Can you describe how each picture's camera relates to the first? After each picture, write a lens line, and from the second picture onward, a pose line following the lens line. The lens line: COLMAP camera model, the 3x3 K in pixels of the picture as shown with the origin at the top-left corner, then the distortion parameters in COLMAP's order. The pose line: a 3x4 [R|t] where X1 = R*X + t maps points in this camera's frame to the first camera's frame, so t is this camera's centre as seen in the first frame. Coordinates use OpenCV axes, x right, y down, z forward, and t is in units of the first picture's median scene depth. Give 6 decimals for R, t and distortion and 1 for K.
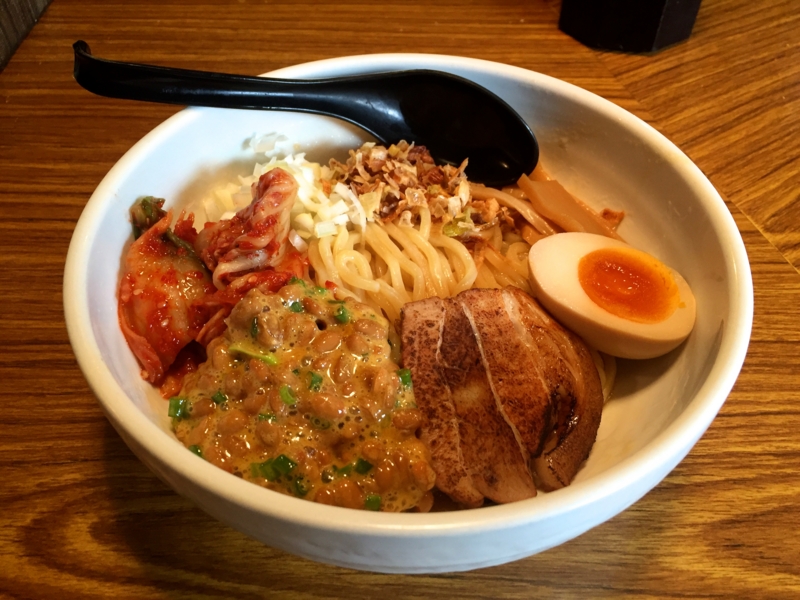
lens RADIAL K [[687.6, 0, 386.9], [0, 687.6, 285.9], [0, 0, 1]] dist [0.057712, -0.110893]
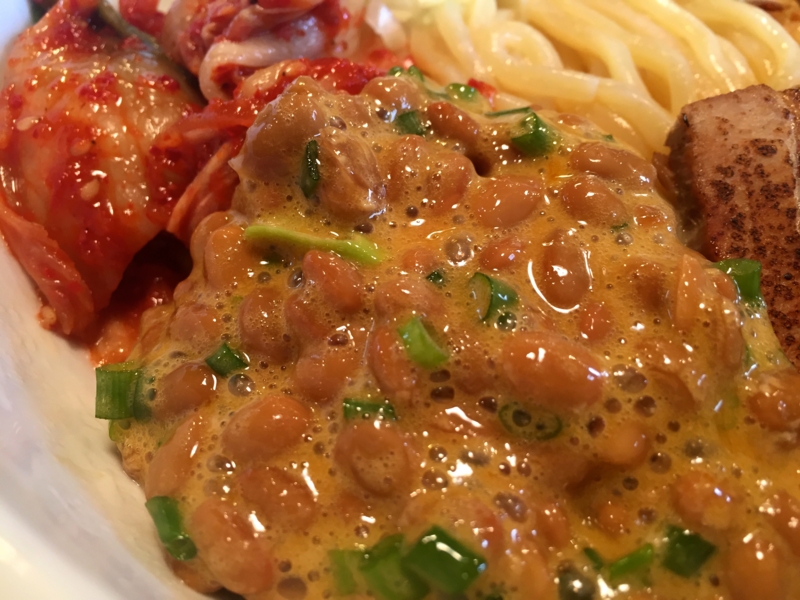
lens RADIAL K [[719.7, 0, 390.0], [0, 719.7, 289.2], [0, 0, 1]] dist [-0.004093, 0.000000]
pose [[0.997949, -0.048557, -0.041709, -0.131163], [0.049894, 0.998253, 0.031645, 0.110091], [0.040099, -0.033661, 0.998629, 0.589915]]
